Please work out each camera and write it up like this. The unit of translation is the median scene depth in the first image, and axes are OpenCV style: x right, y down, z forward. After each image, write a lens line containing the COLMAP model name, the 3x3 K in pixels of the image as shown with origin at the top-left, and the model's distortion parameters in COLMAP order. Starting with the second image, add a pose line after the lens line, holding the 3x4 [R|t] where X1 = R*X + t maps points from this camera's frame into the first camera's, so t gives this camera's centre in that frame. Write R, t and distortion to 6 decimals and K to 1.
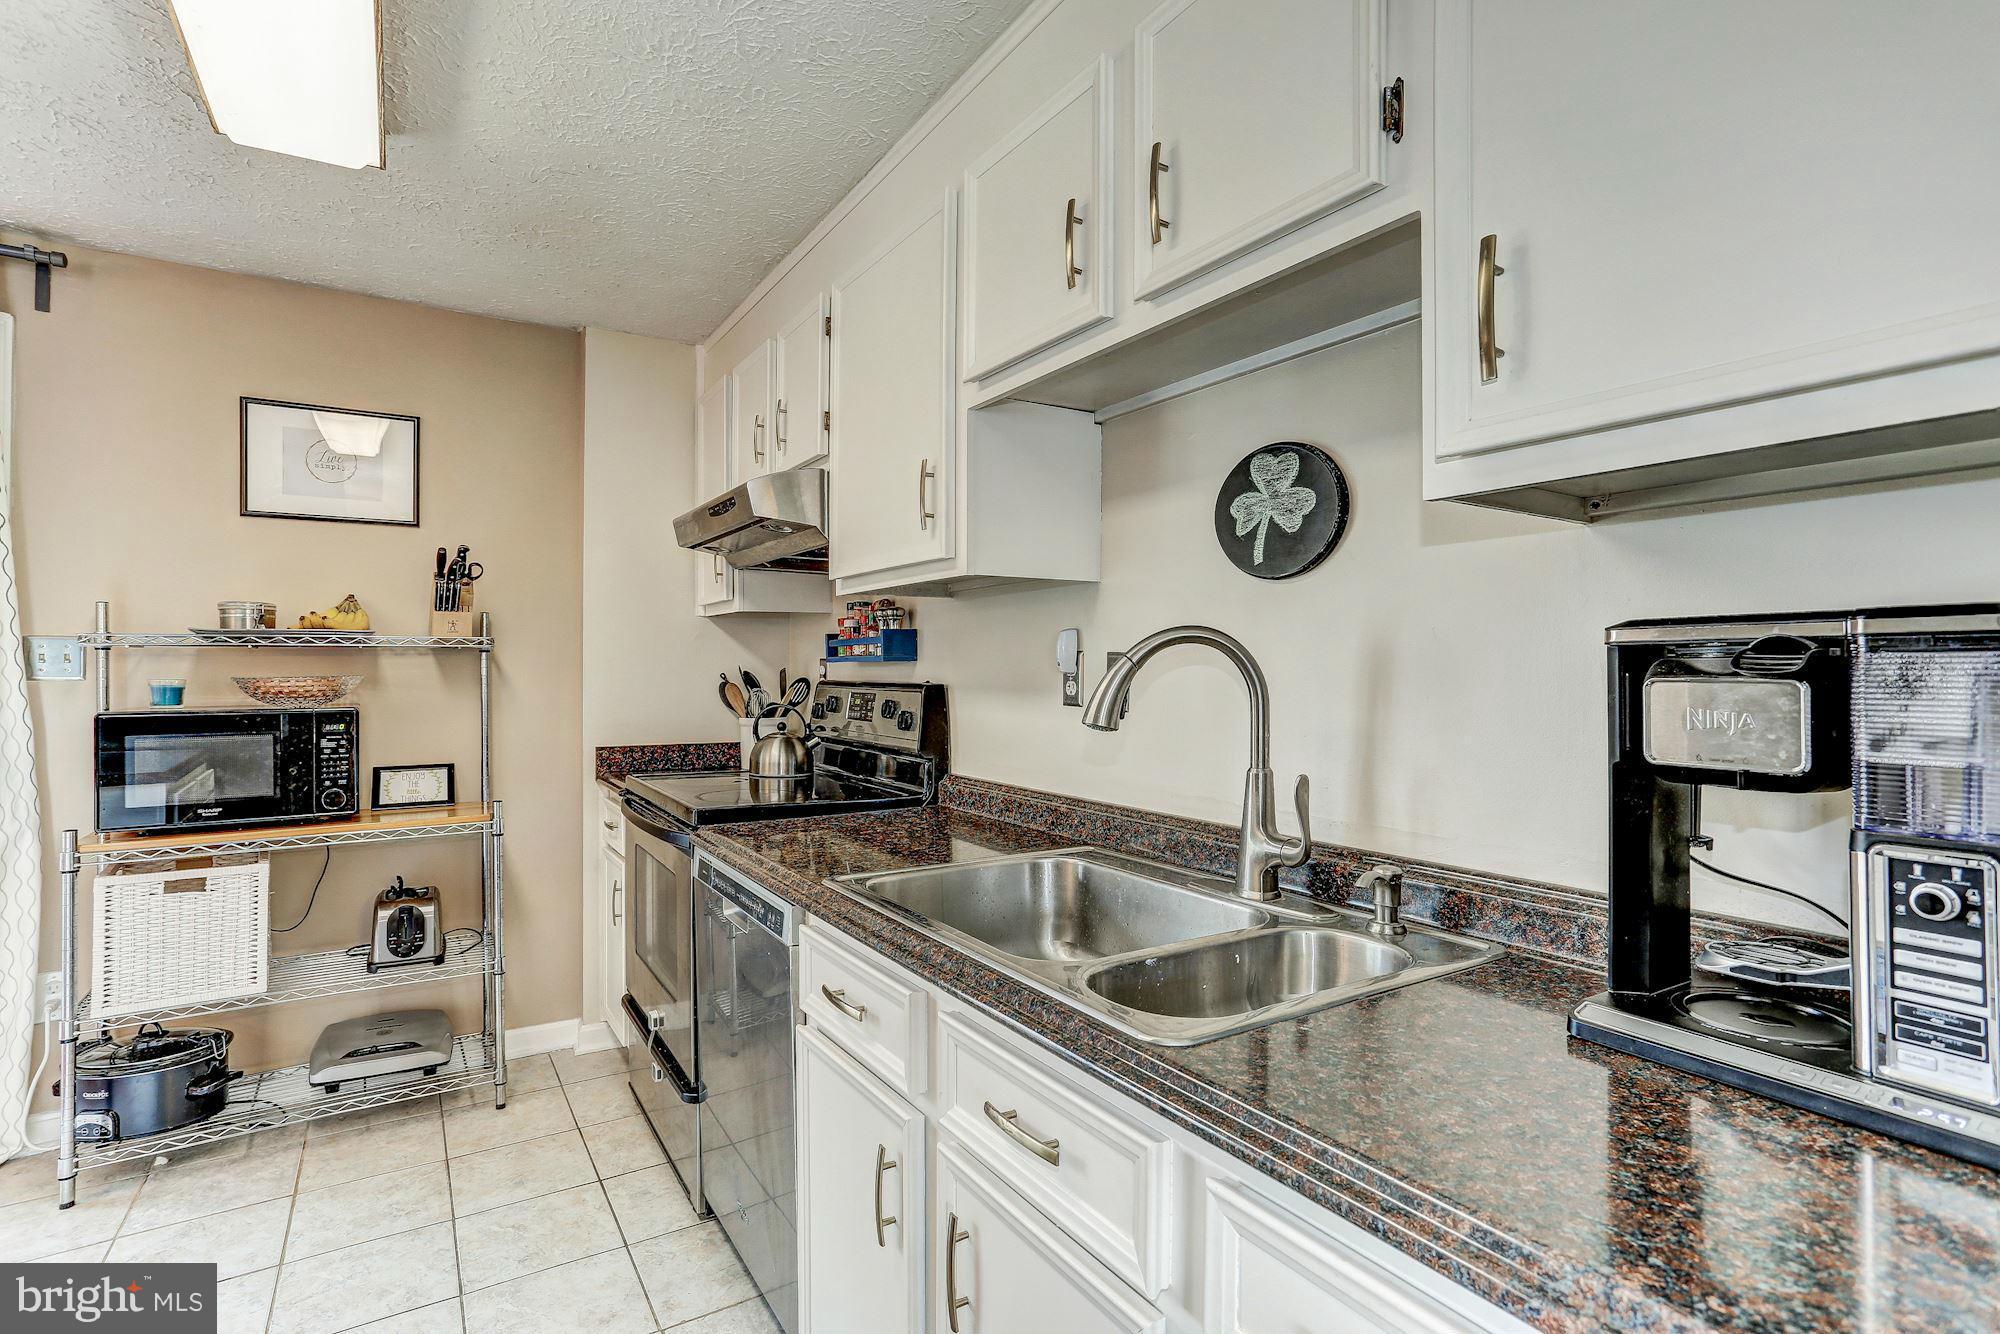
lens RADIAL K [[962.2, 0, 1000.8], [0, 962.2, 665.0], [0, 0, 1]] dist [-0.021462, 0.001761]
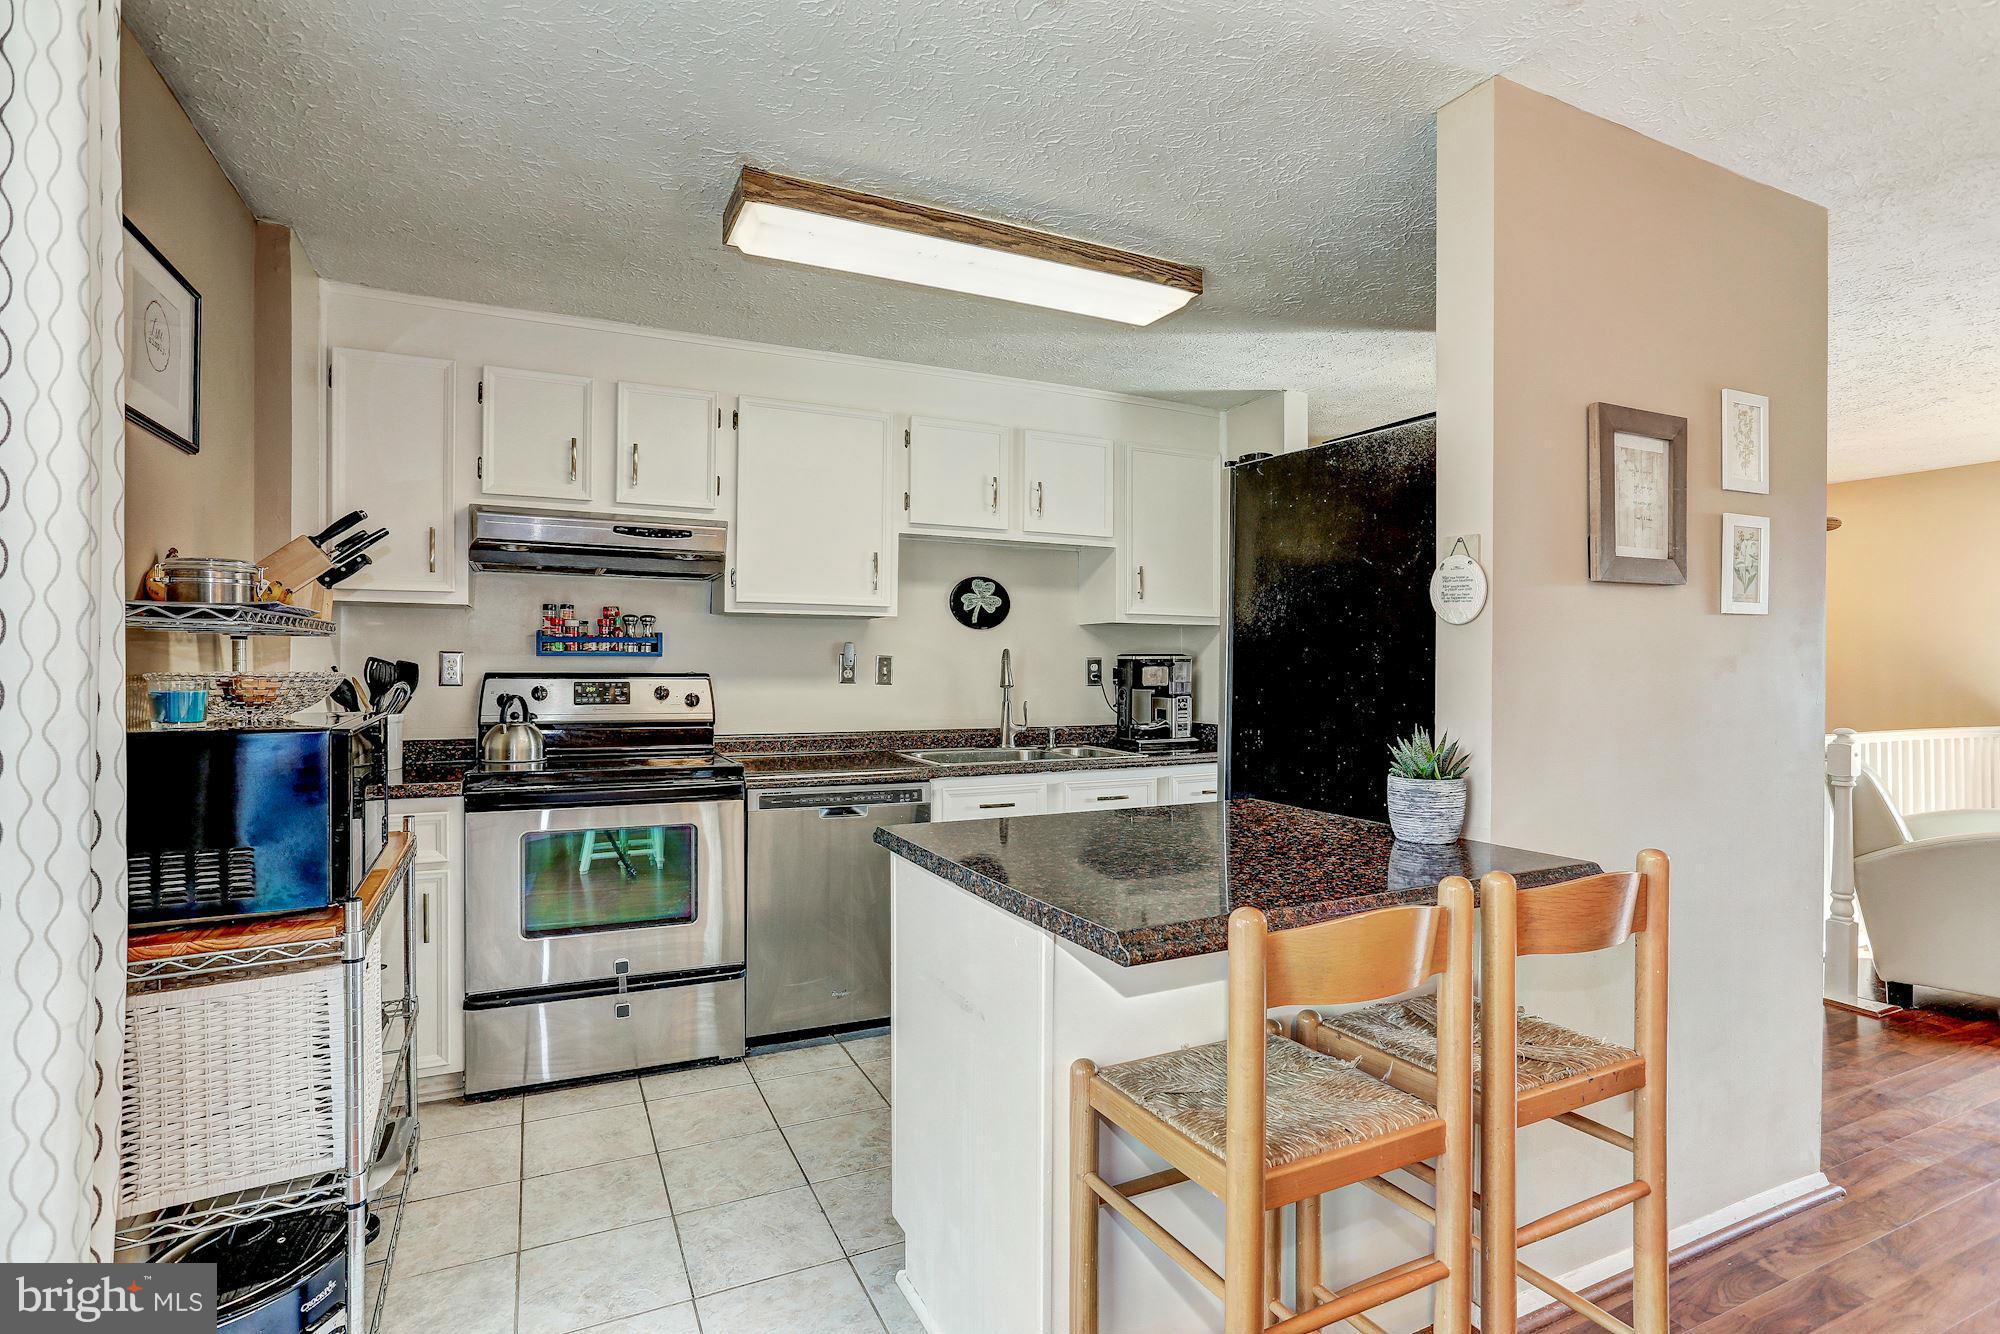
lens RADIAL K [[962.2, 0, 993.5], [0, 962.2, 662.6], [0, 0, 1]] dist [-0.021462, 0.001761]
pose [[0.128280, -0.000087, 0.991738, -2.227170], [-0.015479, 0.999878, 0.002090, -0.007034], [-0.991617, -0.015619, 0.128263, 0.622904]]
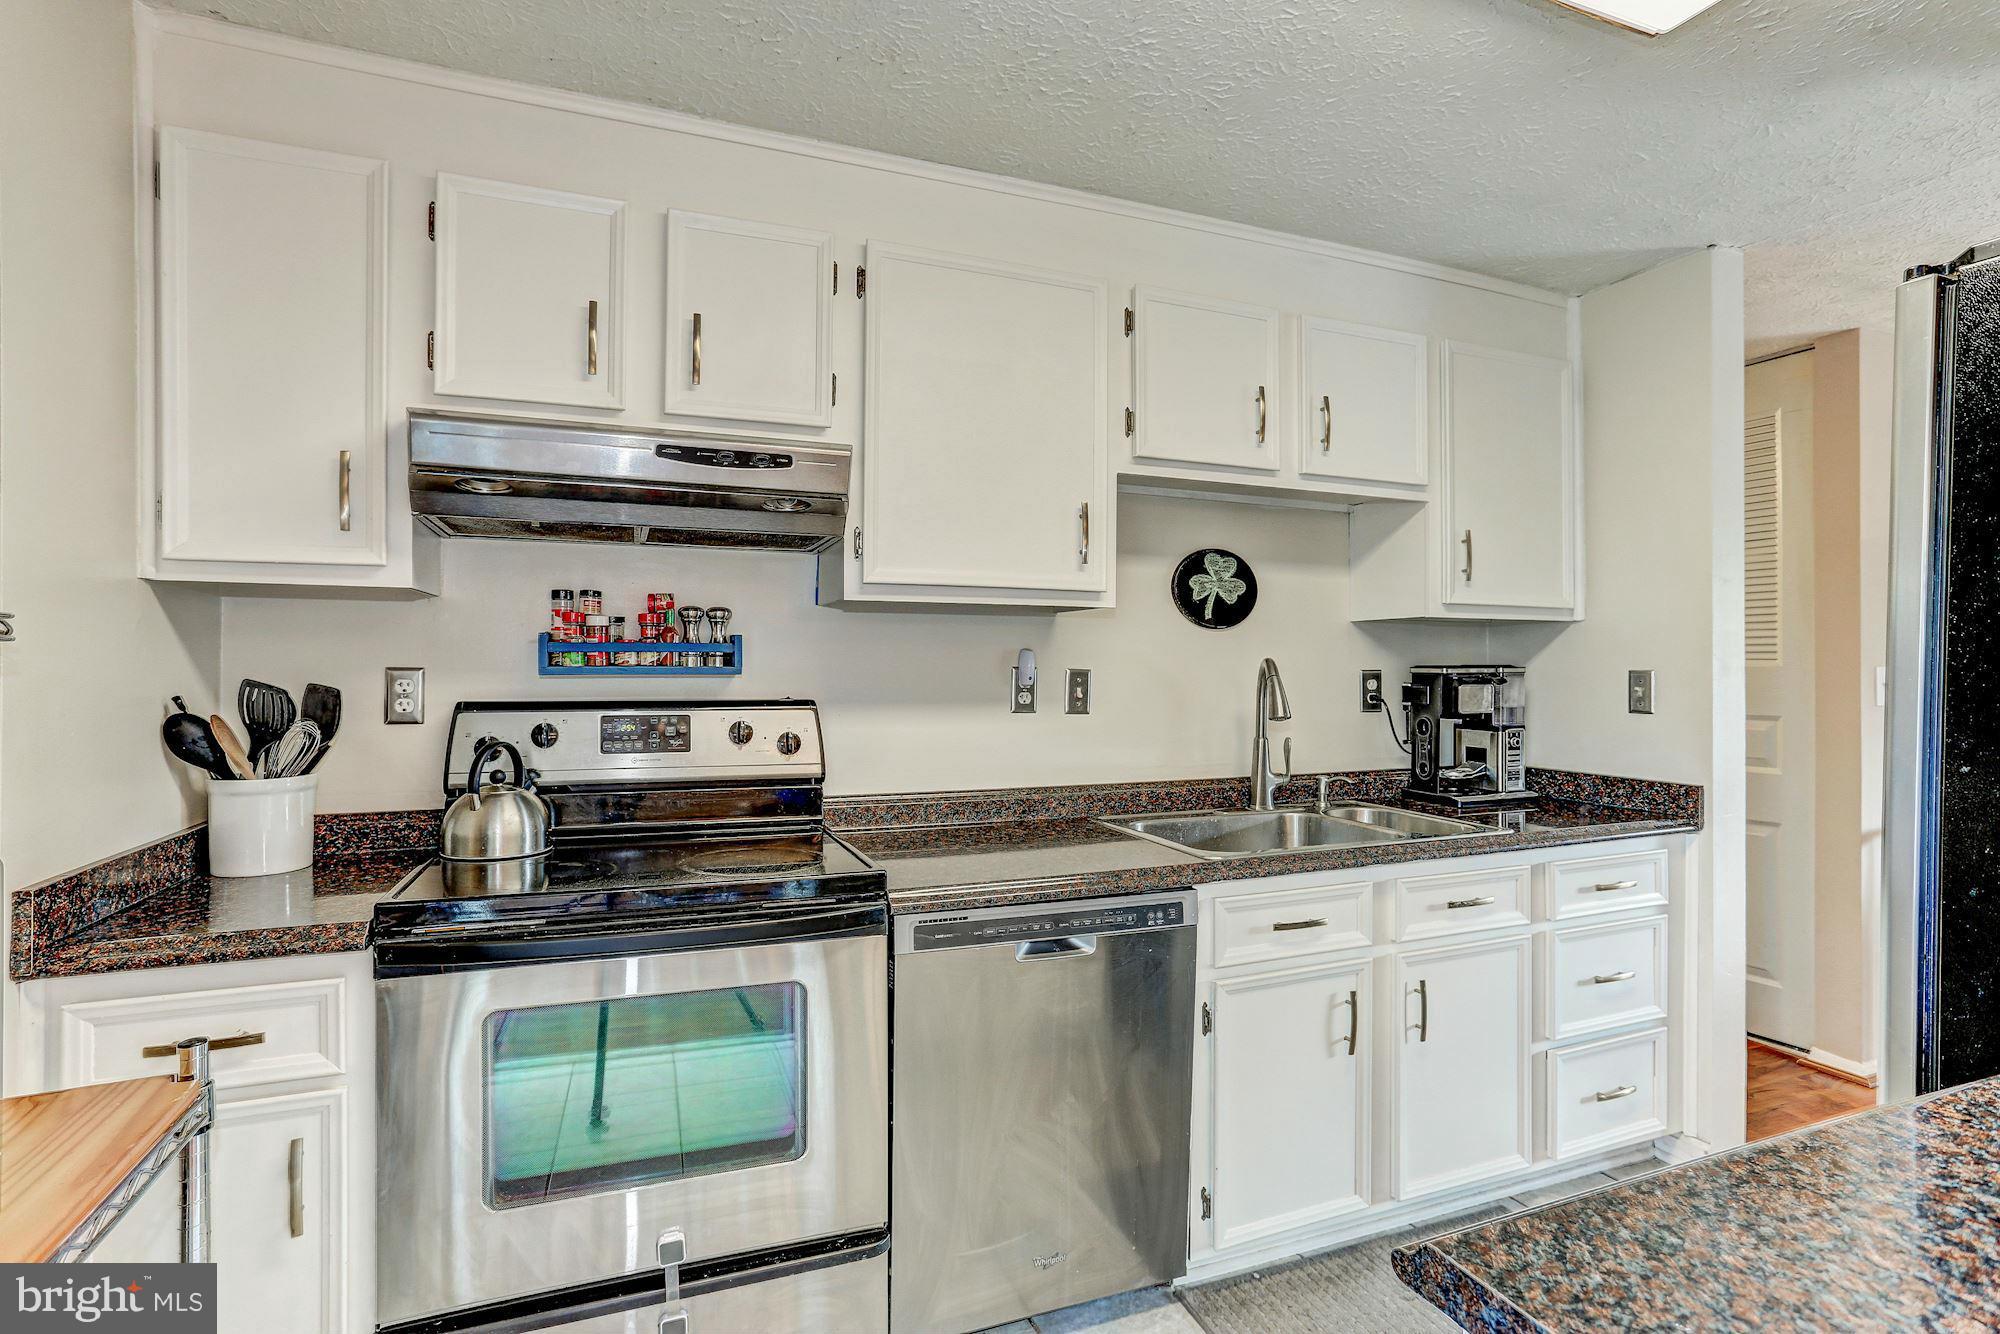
lens RADIAL K [[962.2, 0, 1005.2], [0, 962.2, 659.4], [0, 0, 1]] dist [-0.021462, 0.001761]
pose [[0.189632, 0.006819, 0.981832, -1.424533], [-0.012265, 0.999914, -0.004576, -0.023450], [-0.981779, -0.011174, 0.189699, 1.025688]]
